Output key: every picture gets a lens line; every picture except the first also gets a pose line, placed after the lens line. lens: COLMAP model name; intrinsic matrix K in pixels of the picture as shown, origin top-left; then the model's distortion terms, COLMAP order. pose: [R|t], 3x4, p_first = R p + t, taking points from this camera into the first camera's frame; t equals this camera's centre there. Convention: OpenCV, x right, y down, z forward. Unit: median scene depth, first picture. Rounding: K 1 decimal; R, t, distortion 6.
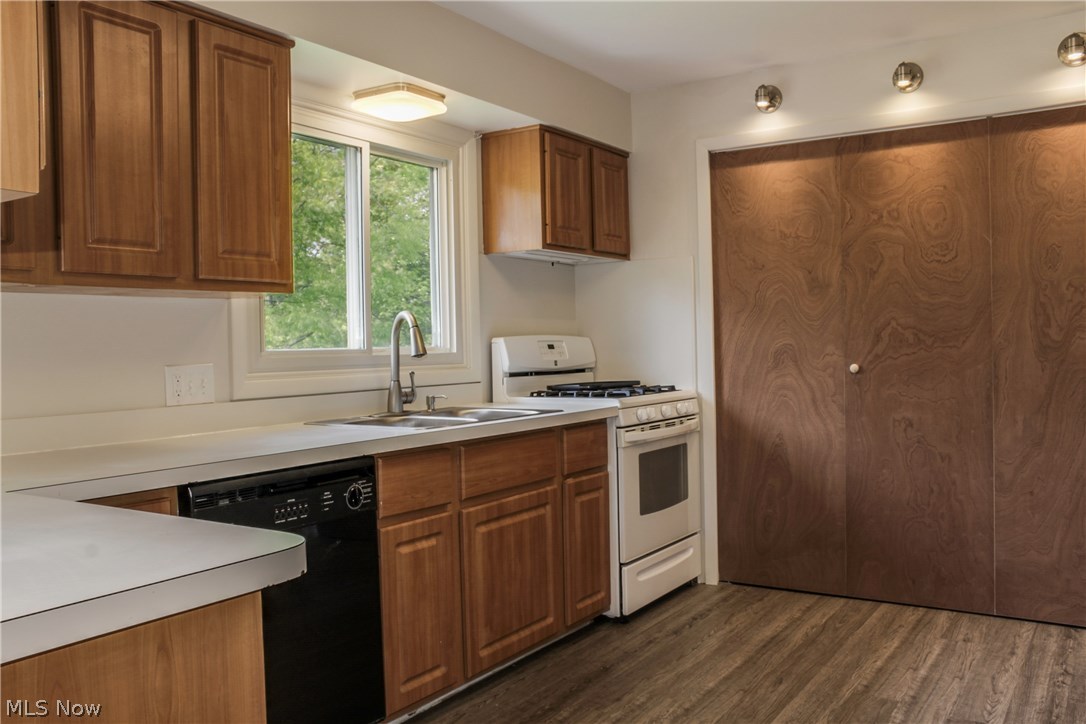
lens RADIAL K [[922.8, 0, 543.0], [0, 922.8, 362.0], [0, 0, 1]] dist [-0.078351, 0.002181]
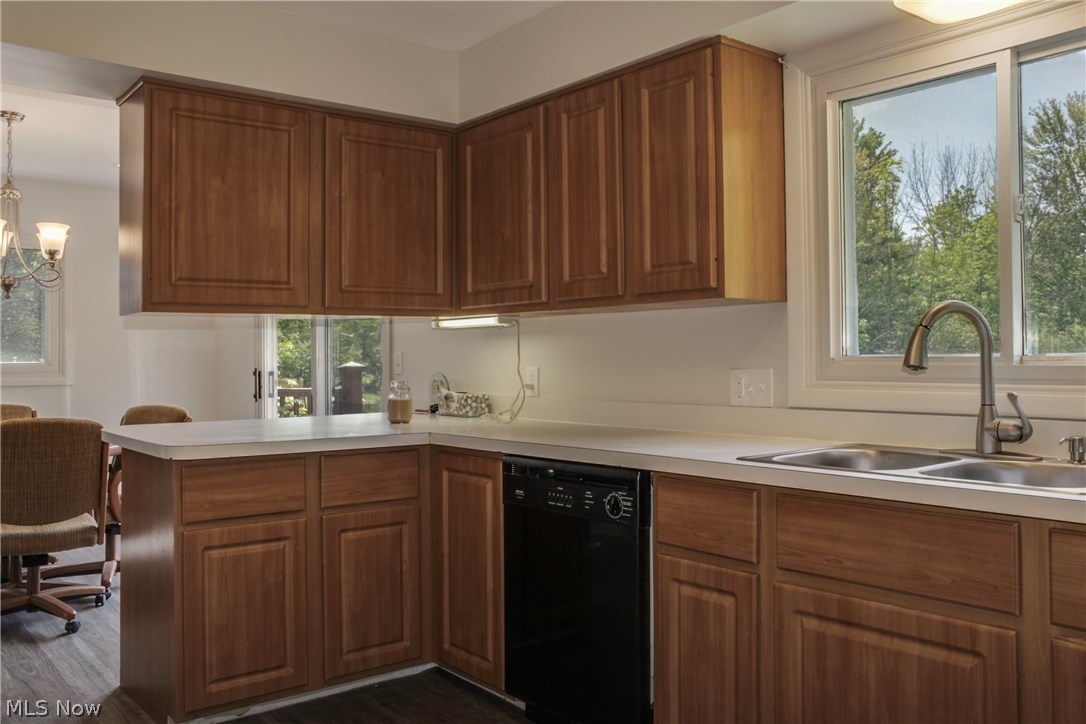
lens RADIAL K [[899.2, 0, 541.2], [0, 899.2, 337.9], [0, 0, 1]] dist [-0.115093, 0.111770]
pose [[-0.291696, -0.000108, -0.956511, 0.665652], [-0.006715, 0.999976, 0.001935, -0.032454], [0.956487, 0.006988, -0.291690, 1.075364]]
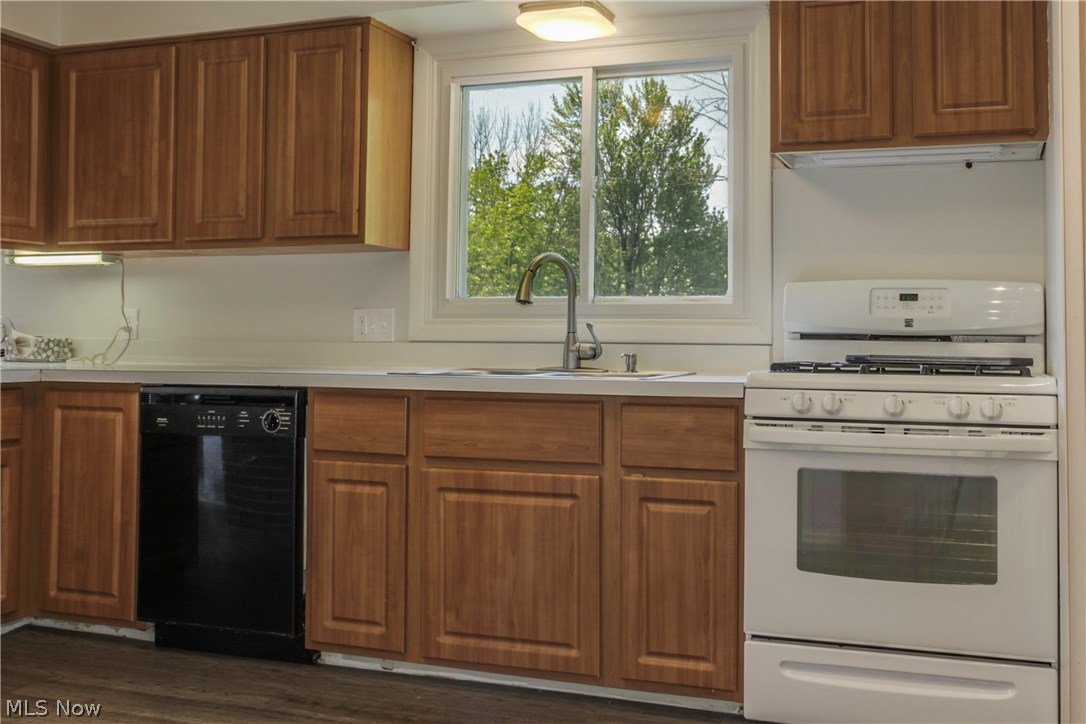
lens RADIAL K [[1108.9, 0, 543.4], [0, 1108.9, 311.2], [0, 0, 1]] dist [-0.006289, 0.018187]
pose [[0.211864, -0.004409, -0.977289, 1.065535], [-0.032253, 0.999414, -0.011501, 0.014756], [0.976767, 0.033957, 0.211598, 0.921615]]
